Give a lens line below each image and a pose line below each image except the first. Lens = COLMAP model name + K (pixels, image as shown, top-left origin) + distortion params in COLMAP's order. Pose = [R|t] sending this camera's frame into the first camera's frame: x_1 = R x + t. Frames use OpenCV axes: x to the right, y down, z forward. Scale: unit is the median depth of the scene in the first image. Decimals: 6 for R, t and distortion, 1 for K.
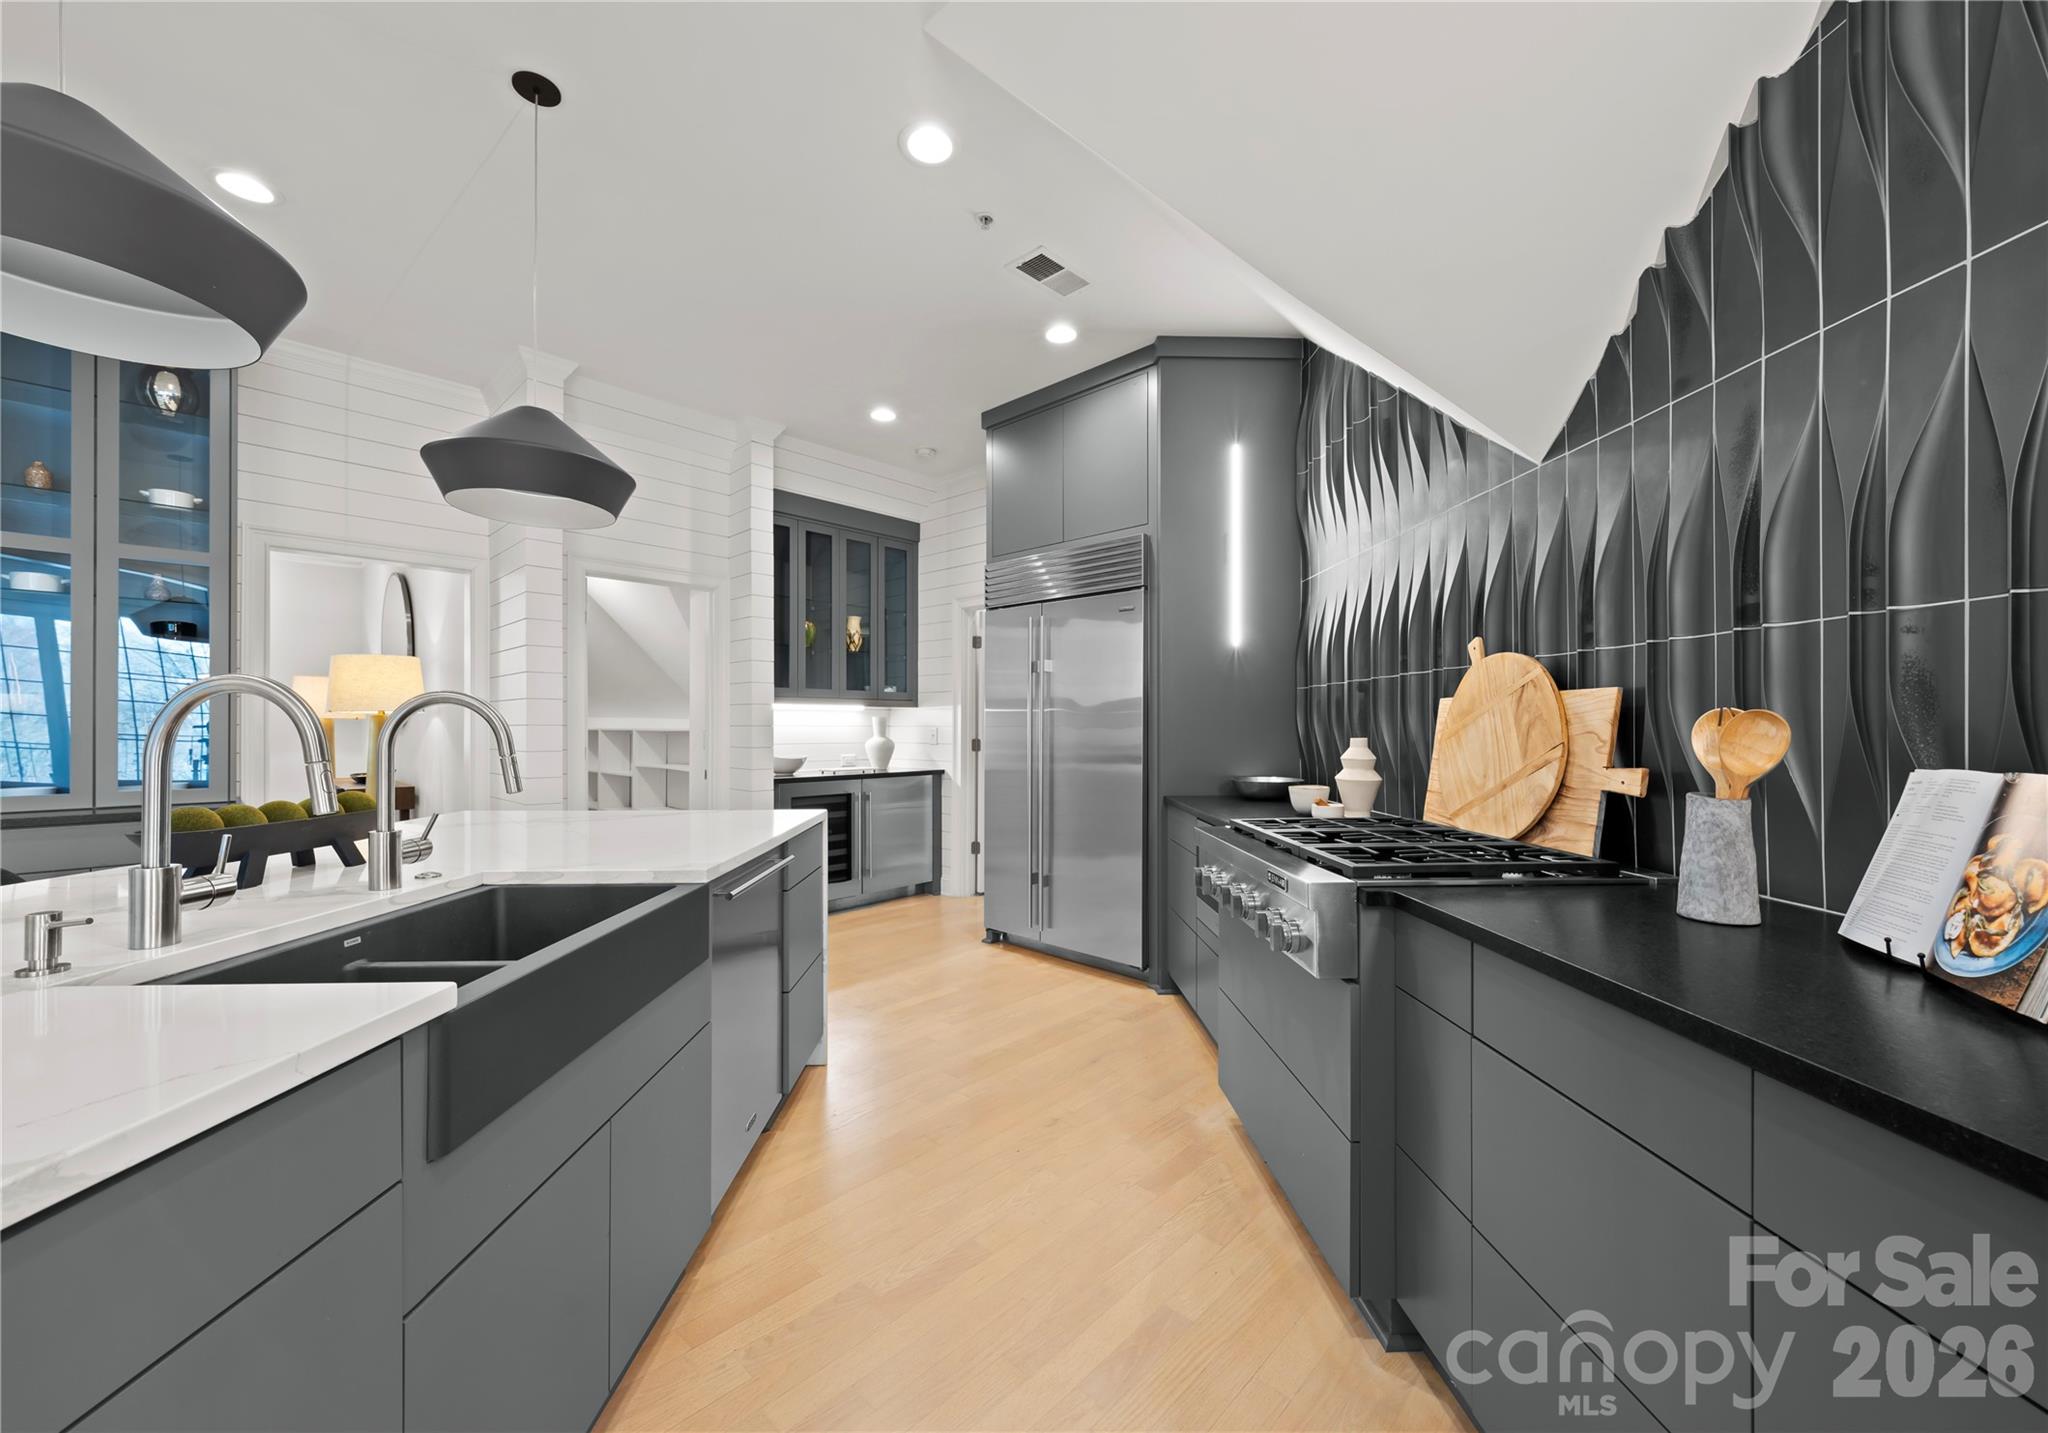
lens RADIAL K [[784.3, 0, 1029.5], [0, 784.3, 723.2], [0, 0, 1]] dist [0.000682, -0.000925]
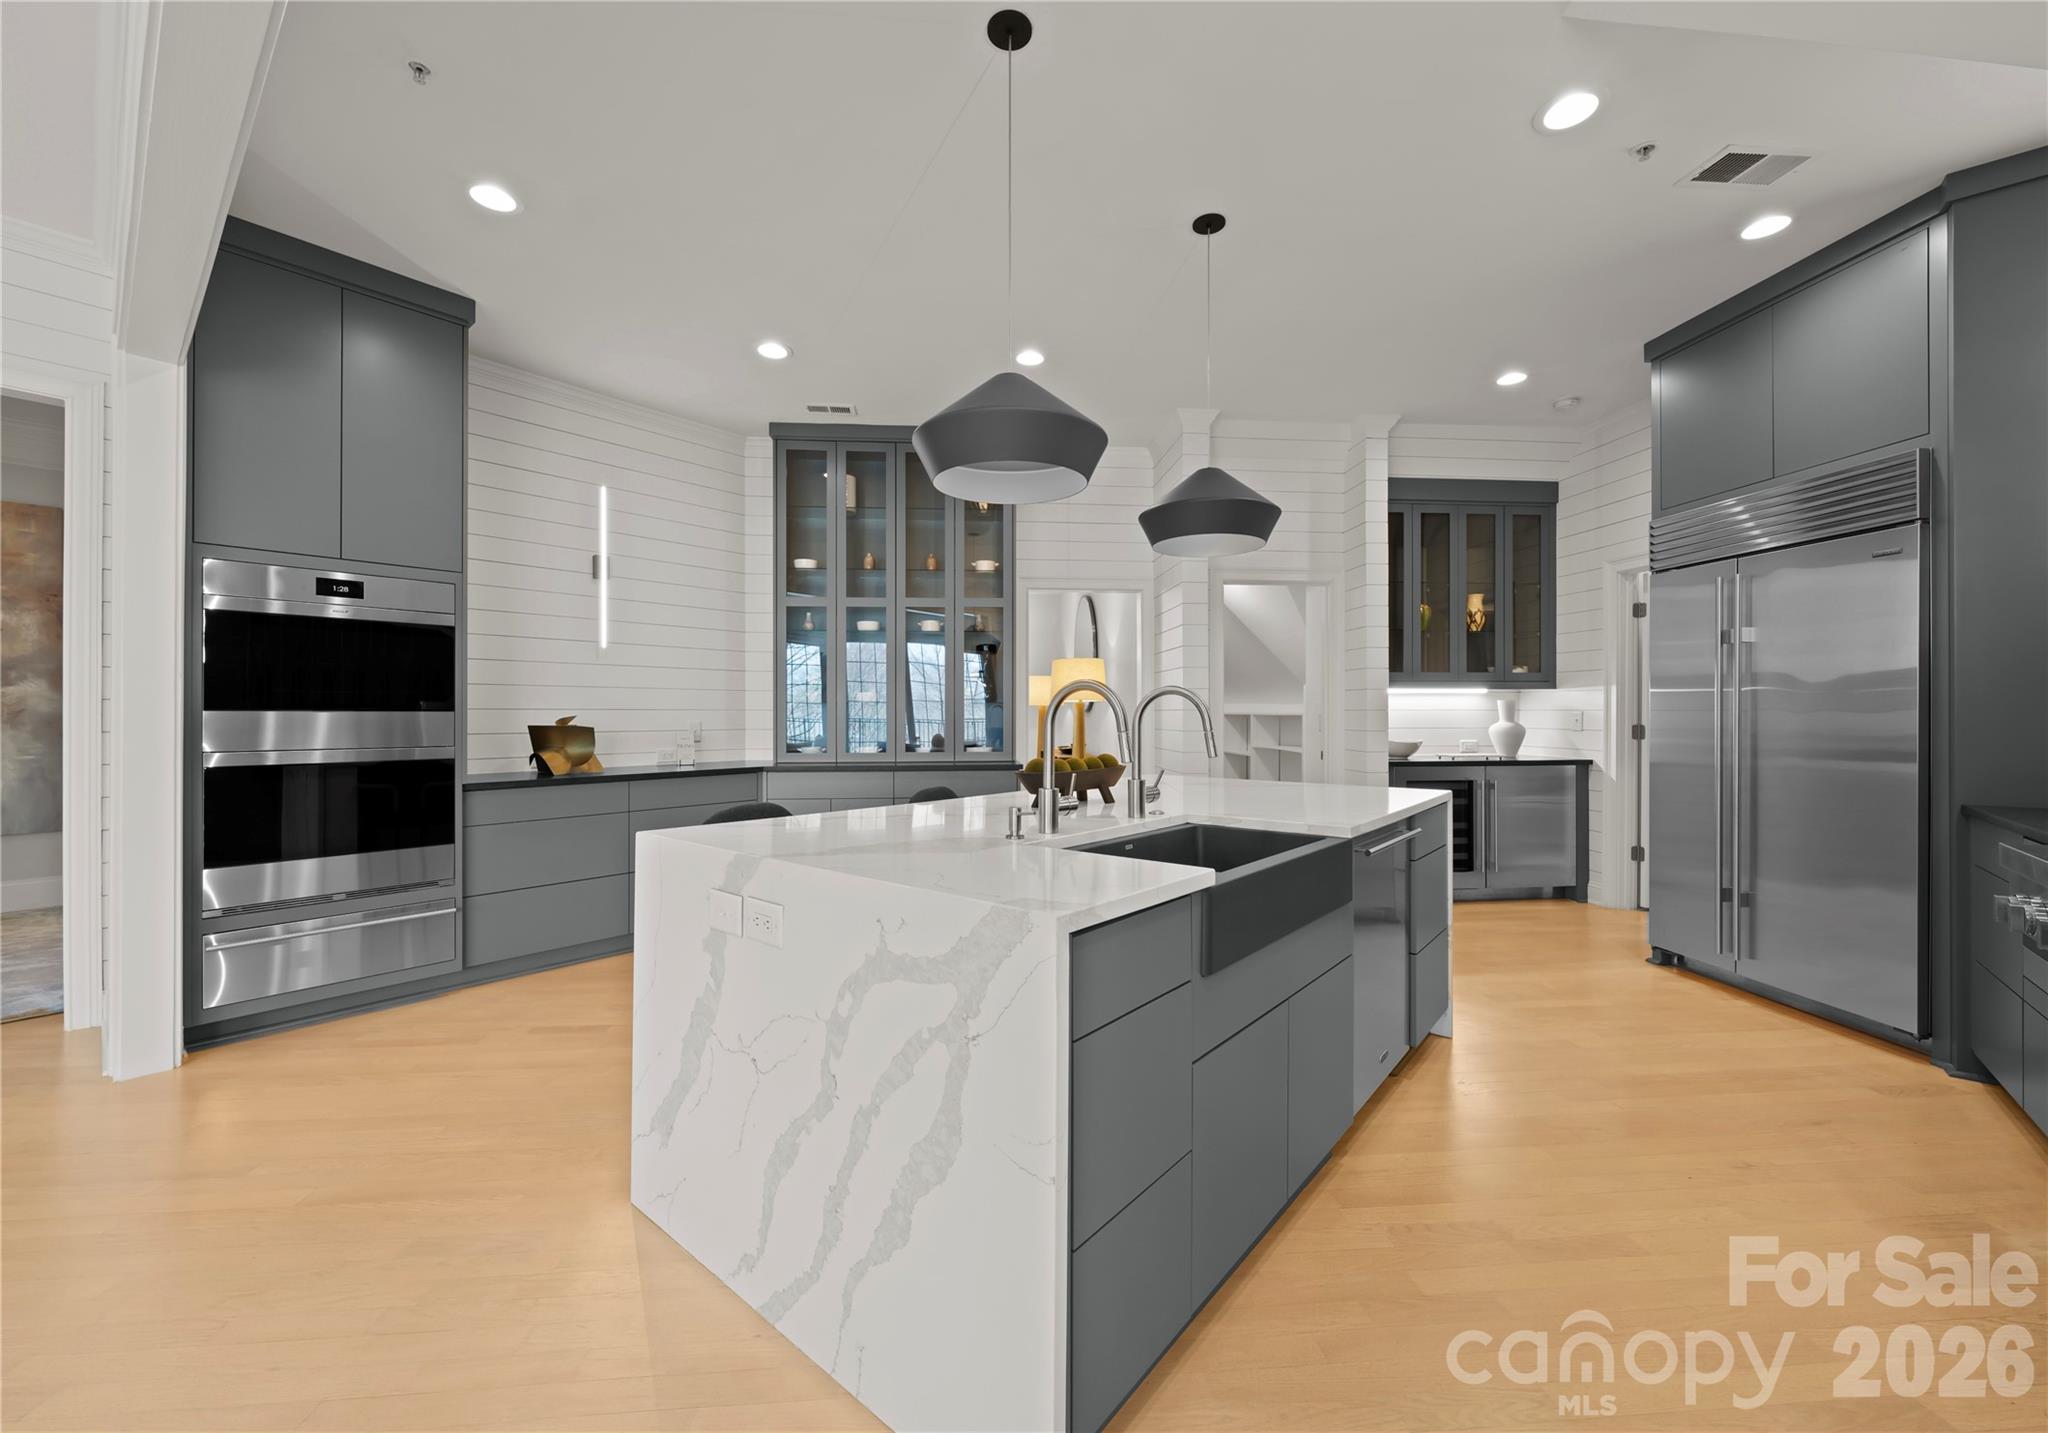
lens RADIAL K [[784.3, 0, 1029.5], [0, 784.3, 713.1], [0, 0, 1]] dist [0.000682, -0.000925]
pose [[0.744096, -0.000503, -0.668072, 0.014307], [0.004653, 0.999979, 0.004430, 0.000846], [0.668056, -0.006405, 0.744083, -0.111619]]
